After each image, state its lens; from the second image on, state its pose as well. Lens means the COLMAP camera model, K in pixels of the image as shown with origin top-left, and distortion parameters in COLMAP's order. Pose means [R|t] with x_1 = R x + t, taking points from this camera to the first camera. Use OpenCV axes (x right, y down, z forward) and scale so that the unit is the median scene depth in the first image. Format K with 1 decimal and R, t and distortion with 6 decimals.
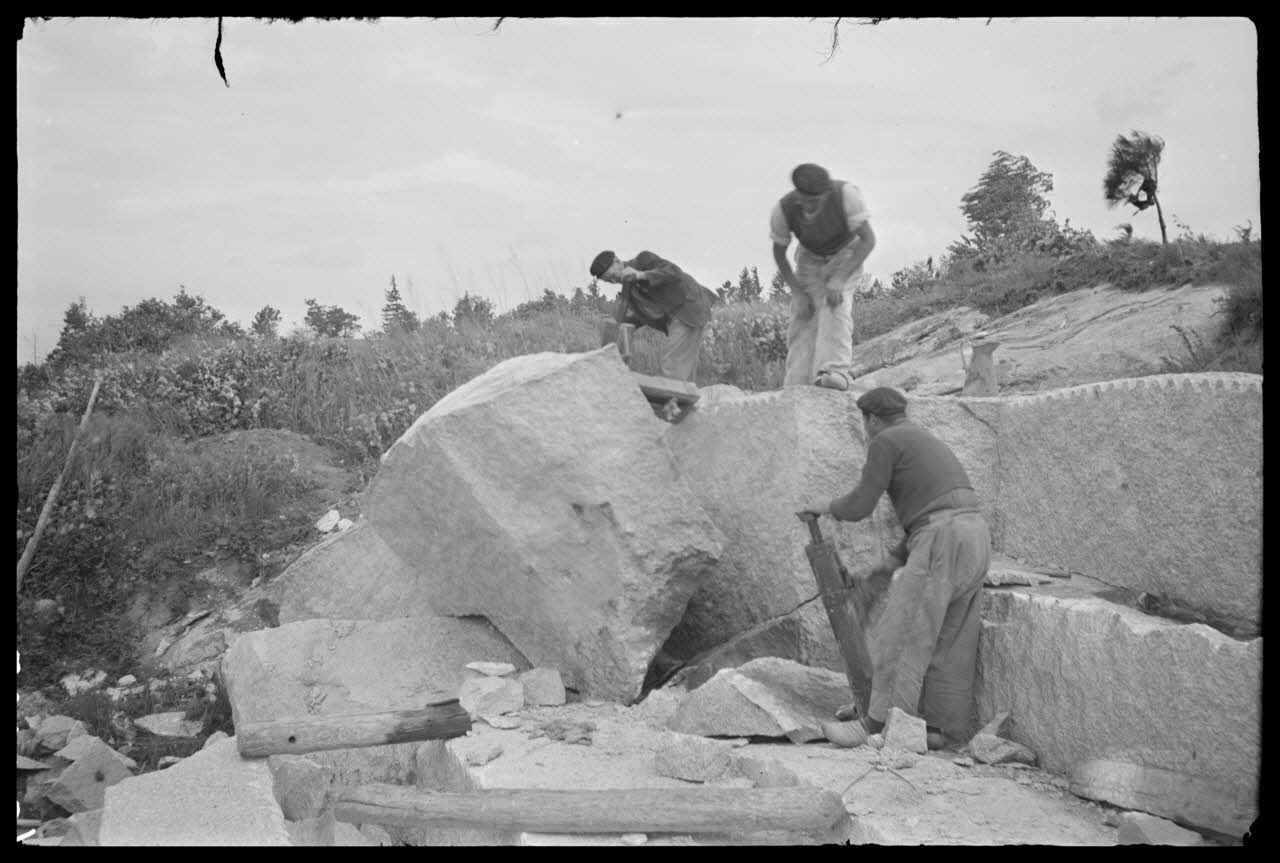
lens RADIAL K [[1456.1, 0, 641.6], [0, 1456.1, 371.9], [0, 0, 1]] dist [-0.004781, 0.008129]
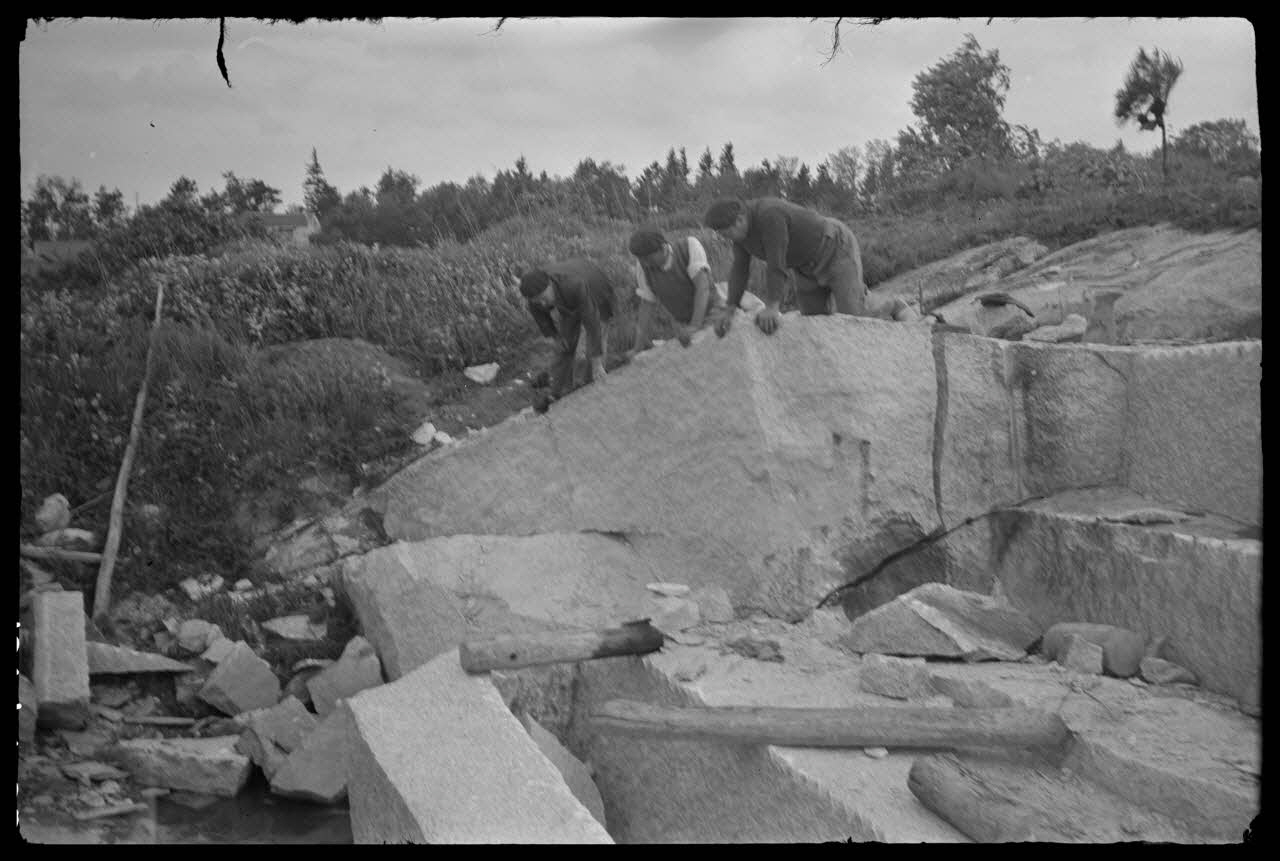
lens RADIAL K [[1477.1, 0, 613.3], [0, 1477.1, 365.2], [0, 0, 1]] dist [-0.002800, -0.006480]
pose [[0.998099, 0.015310, 0.059701, -0.166329], [-0.020222, 0.996381, 0.082555, -0.042399], [-0.058221, -0.083605, 0.994797, -0.066581]]
